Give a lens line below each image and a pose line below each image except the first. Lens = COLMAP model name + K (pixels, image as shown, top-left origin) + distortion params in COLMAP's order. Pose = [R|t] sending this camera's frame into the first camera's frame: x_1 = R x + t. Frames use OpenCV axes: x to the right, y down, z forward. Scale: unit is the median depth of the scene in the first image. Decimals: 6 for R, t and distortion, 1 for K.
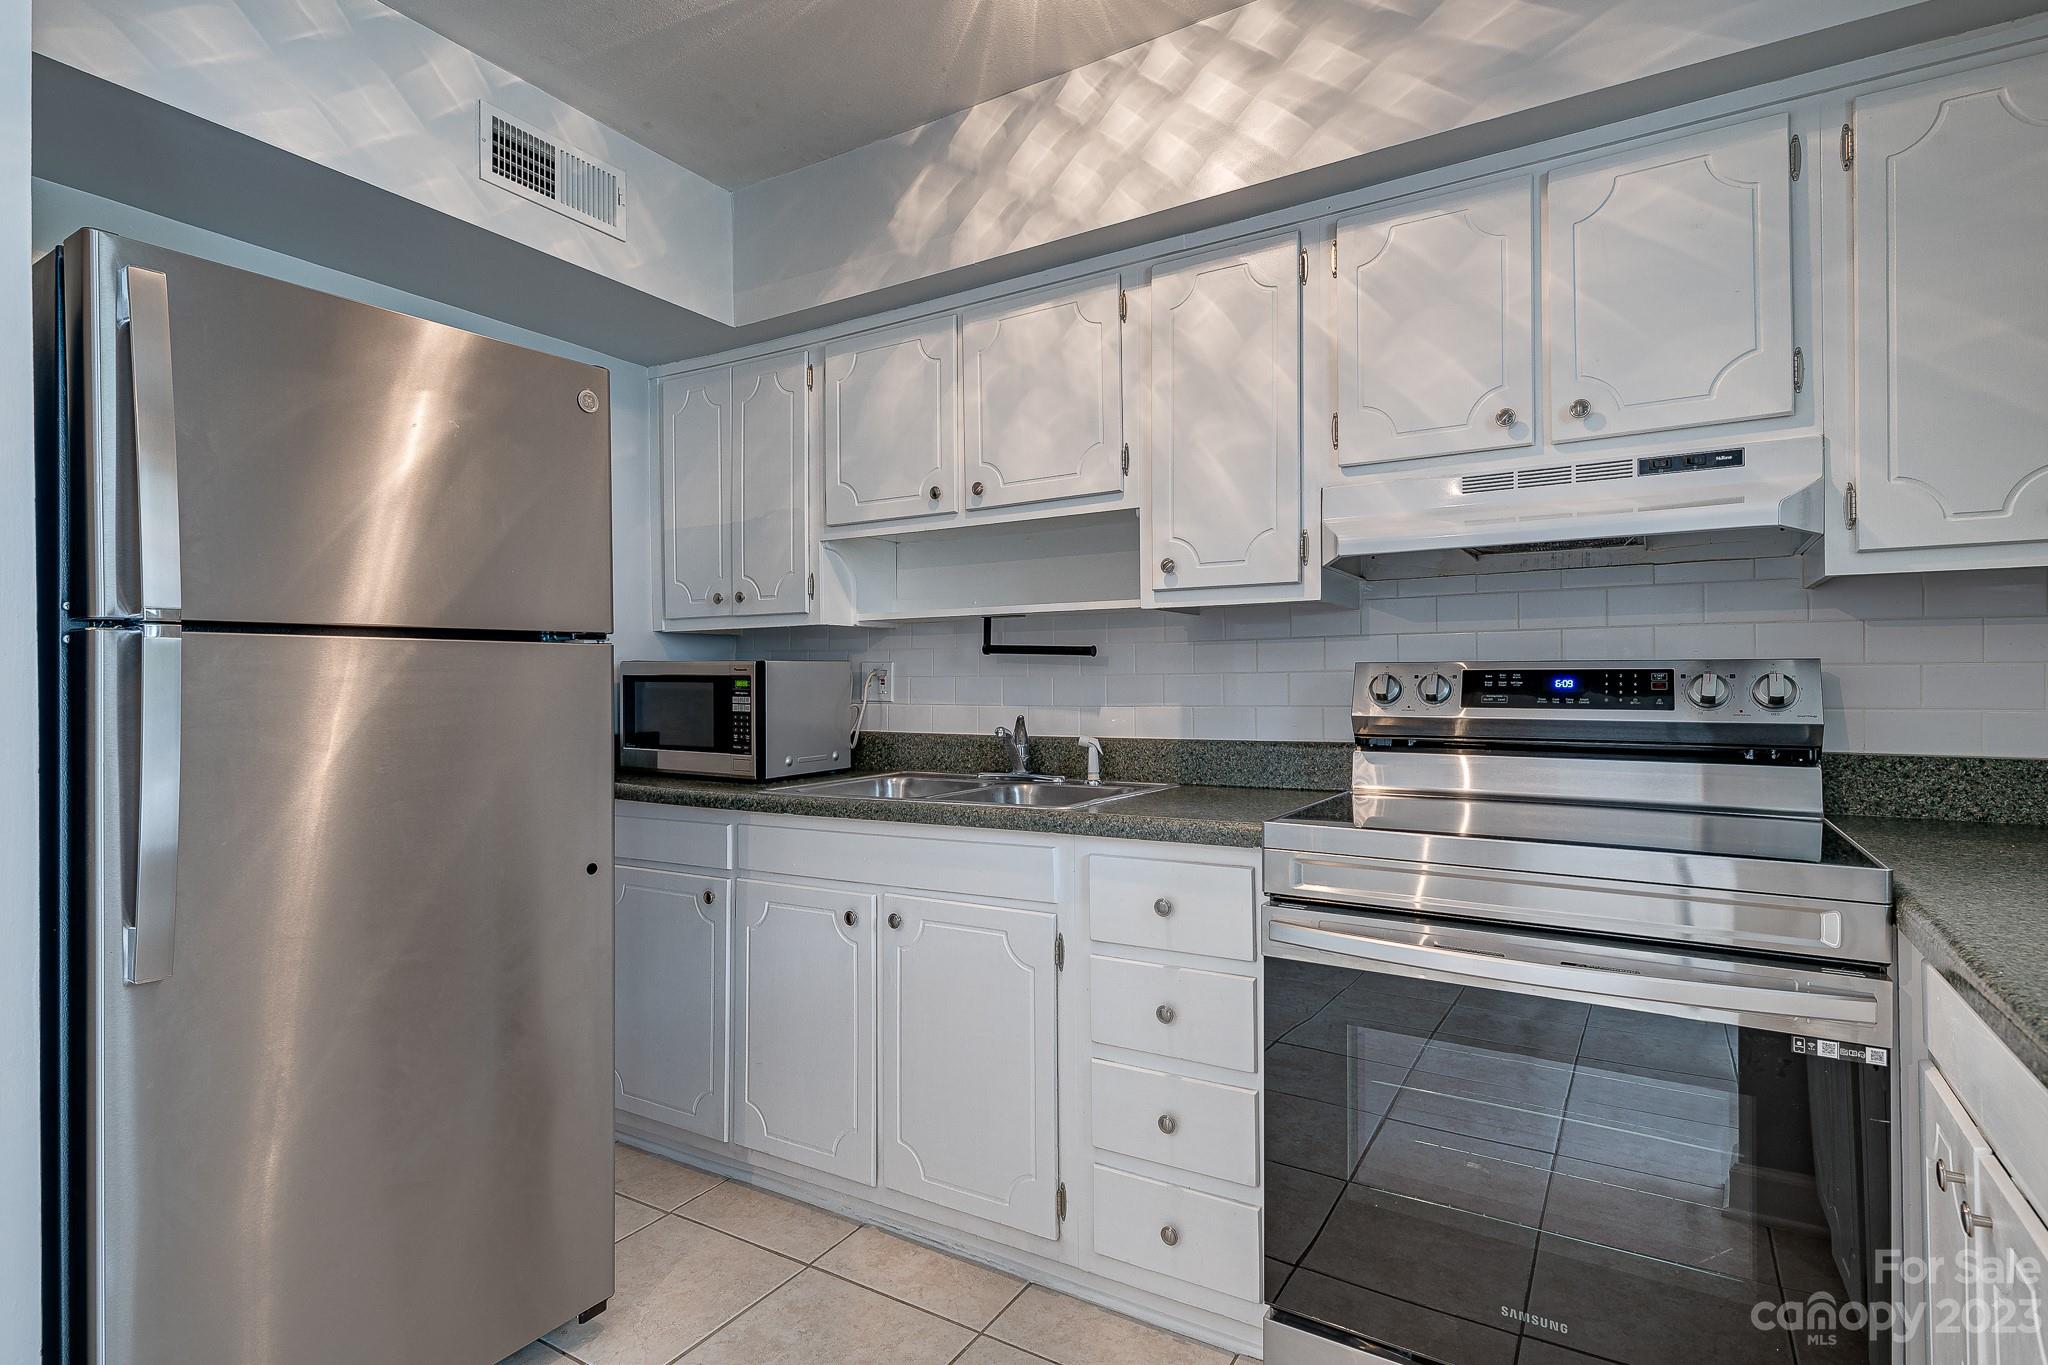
lens RADIAL K [[1019.3, 0, 1029.6], [0, 1019.3, 675.2], [0, 0, 1]] dist [0.024424, -0.013142]
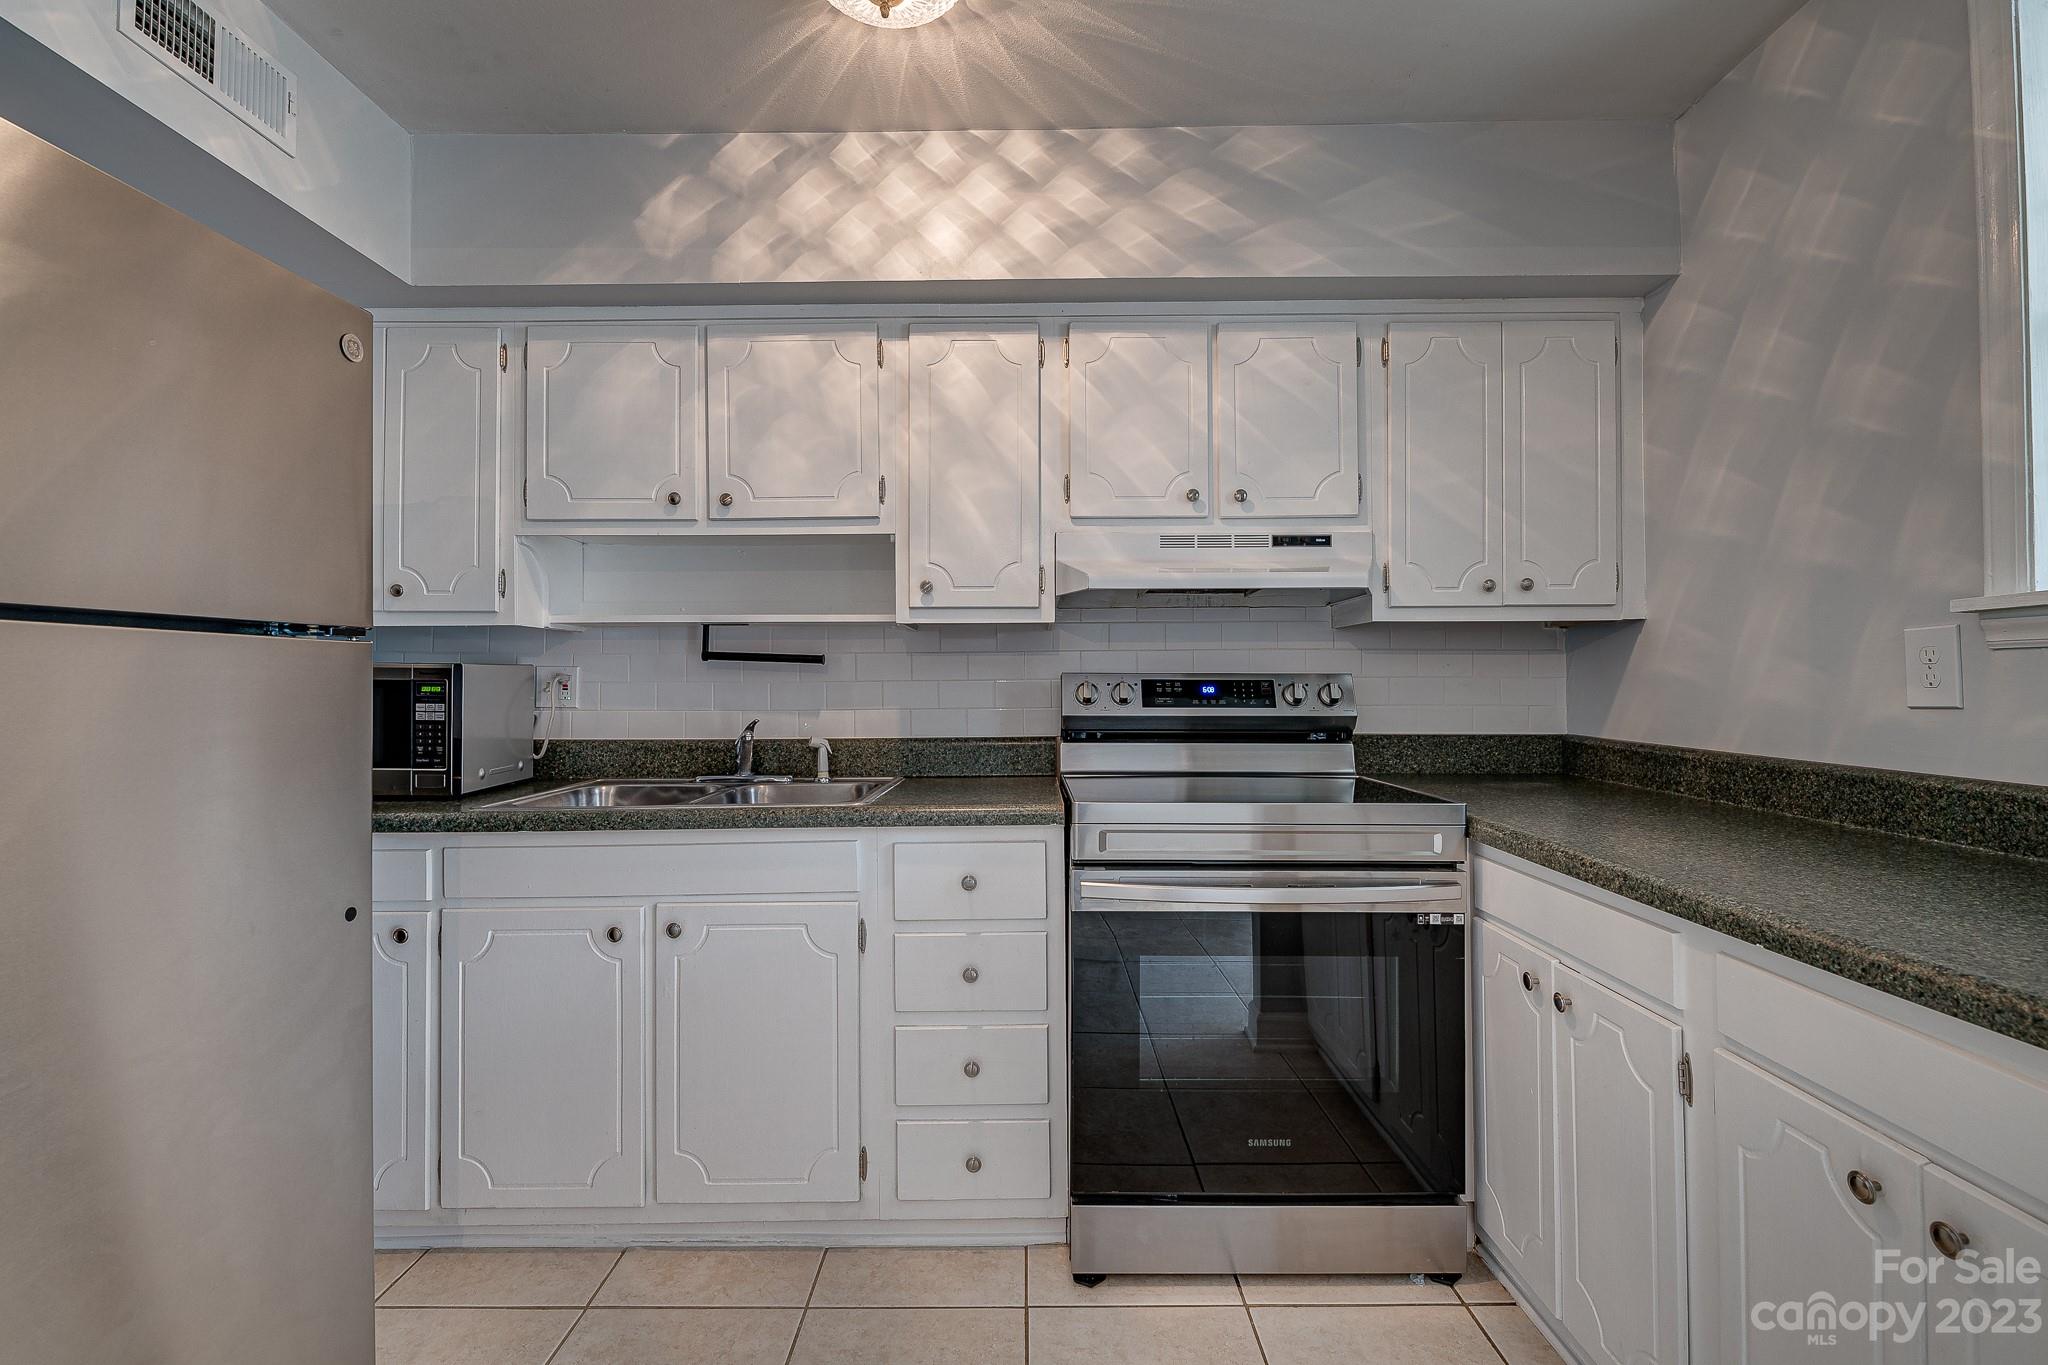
lens RADIAL K [[878.3, 0, 1028.7], [0, 878.3, 676.5], [0, 0, 1]] dist [0.010646, -0.012746]
pose [[0.853848, 0.008238, 0.520457, -0.276324], [-0.005244, 0.999960, -0.007225, 0.000079], [-0.520496, 0.003439, 0.853857, 0.093793]]
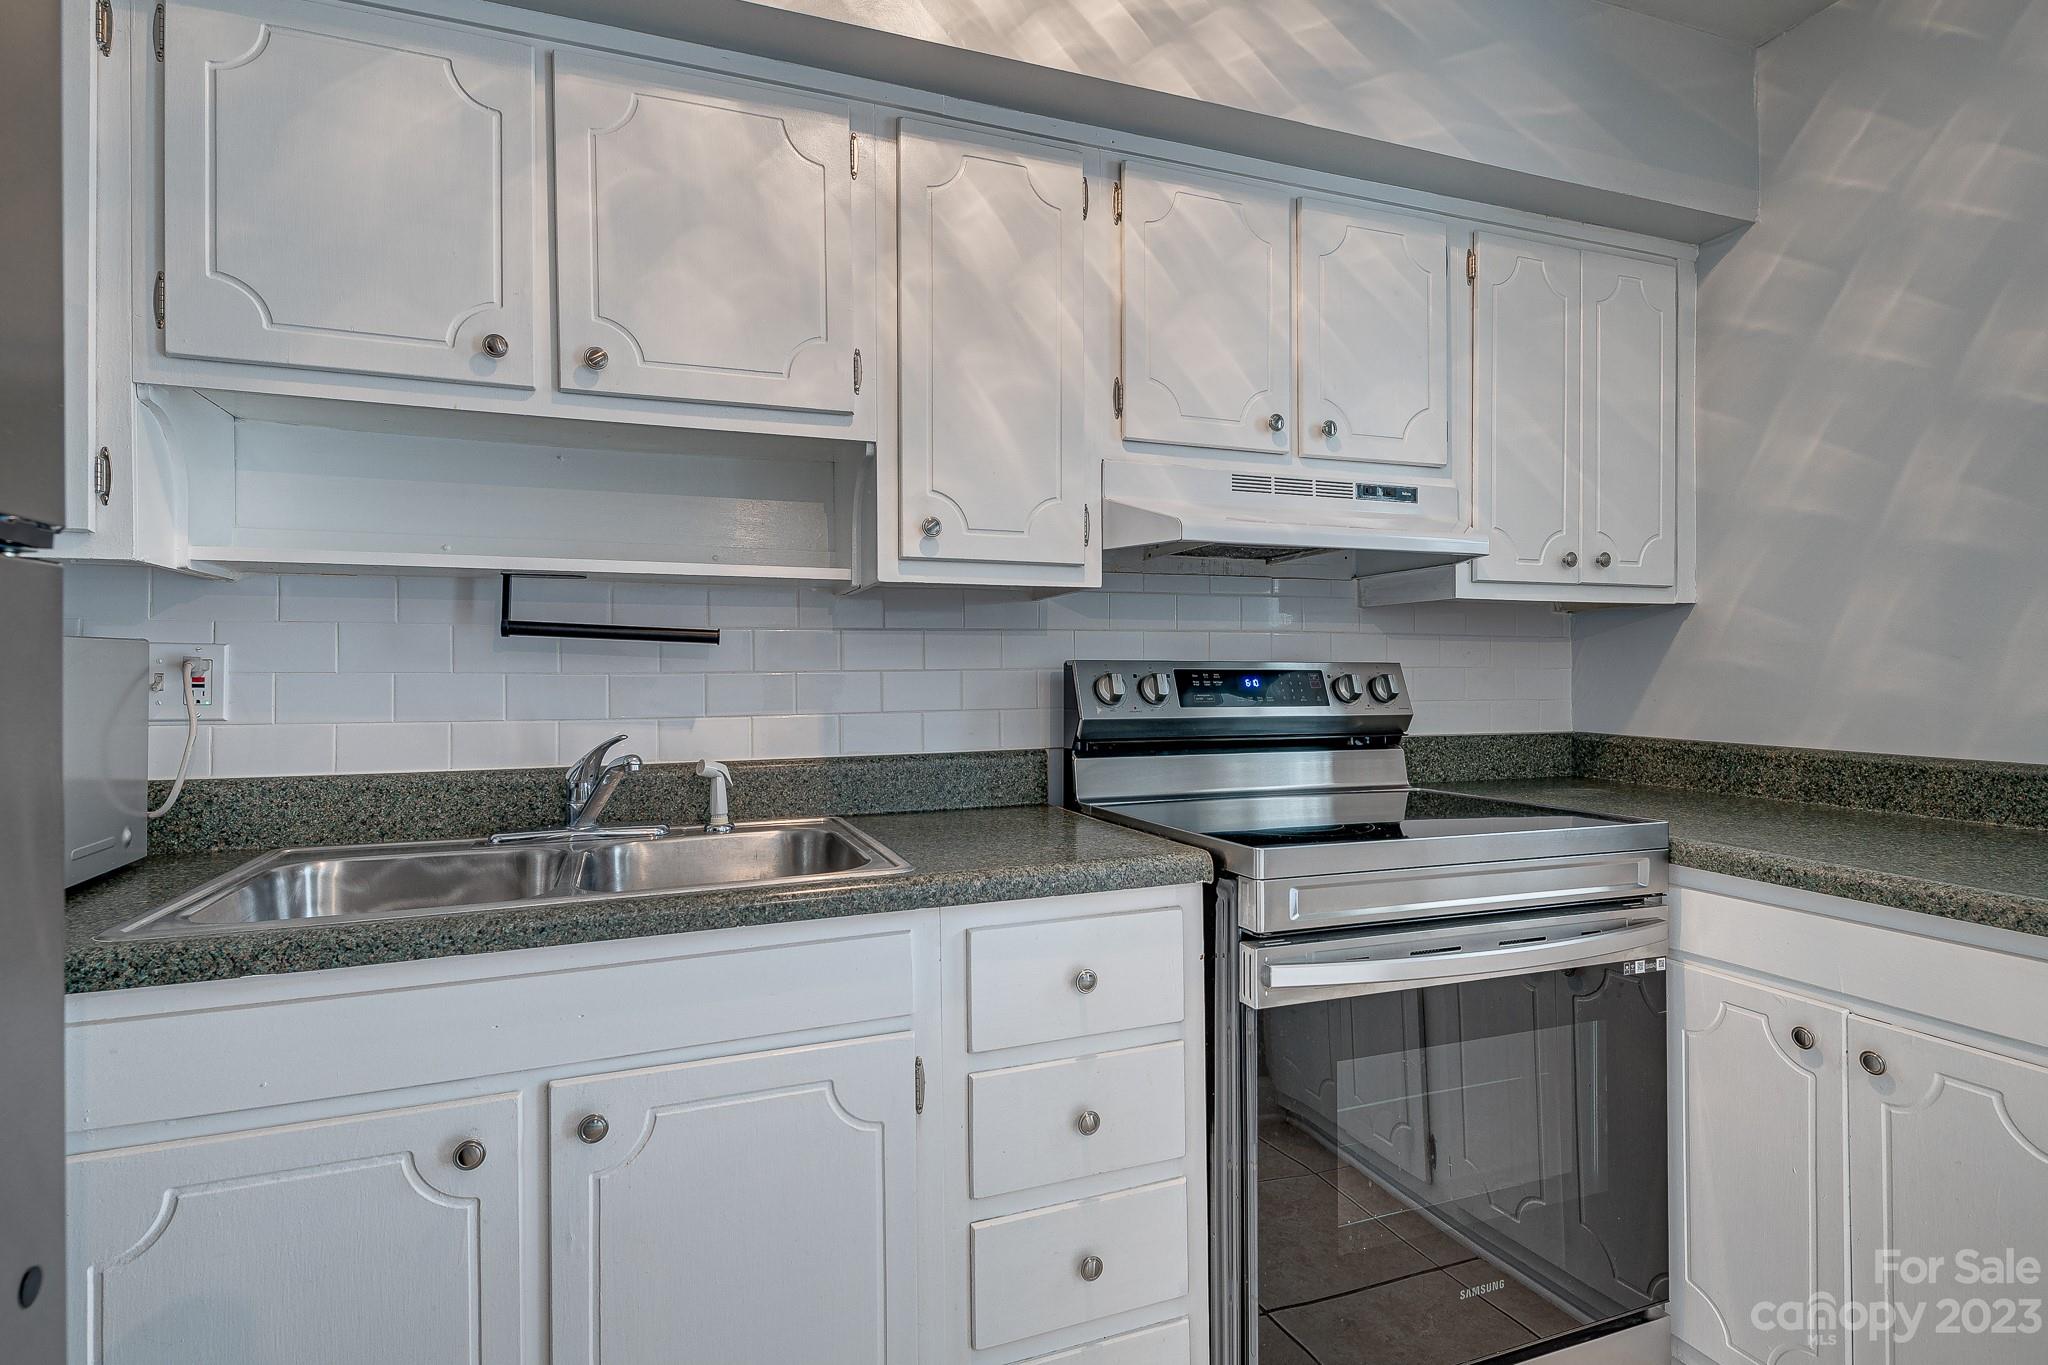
lens RADIAL K [[1019.3, 0, 1029.6], [0, 1019.3, 675.2], [0, 0, 1]] dist [0.024424, -0.013142]
pose [[0.609617, 0.004717, 0.792682, -0.409521], [-0.004440, 0.999987, -0.002536, 0.003420], [-0.792684, -0.001973, 0.609630, 0.477291]]
